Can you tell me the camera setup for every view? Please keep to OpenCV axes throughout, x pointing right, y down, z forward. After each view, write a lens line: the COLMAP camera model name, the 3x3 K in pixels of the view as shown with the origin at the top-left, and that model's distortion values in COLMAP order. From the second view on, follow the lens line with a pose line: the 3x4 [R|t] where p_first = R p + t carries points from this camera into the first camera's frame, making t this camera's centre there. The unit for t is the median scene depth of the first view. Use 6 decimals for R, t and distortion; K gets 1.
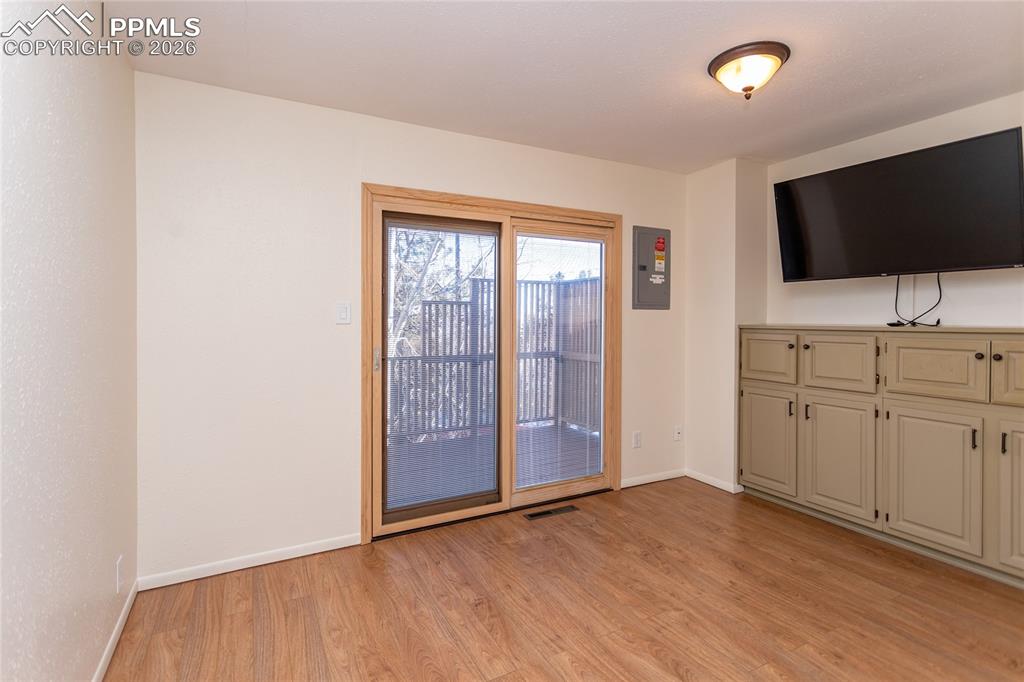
lens RADIAL K [[493.9, 0, 509.2], [0, 493.9, 311.9], [0, 0, 1]] dist [0.007060, 0.000579]
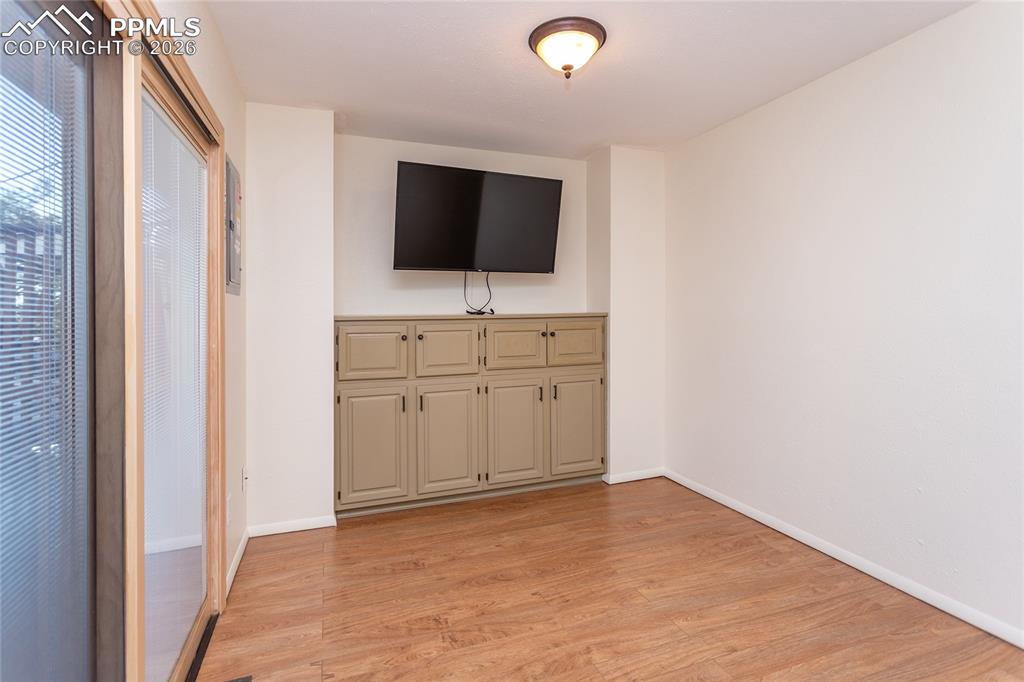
lens RADIAL K [[493.9, 0, 509.2], [0, 493.9, 311.9], [0, 0, 1]] dist [0.007060, 0.000579]
pose [[0.136640, -0.001930, 0.990619, -0.392998], [-0.006806, 0.999973, 0.002887, 0.019104], [-0.990597, -0.007136, 0.136623, 0.787839]]
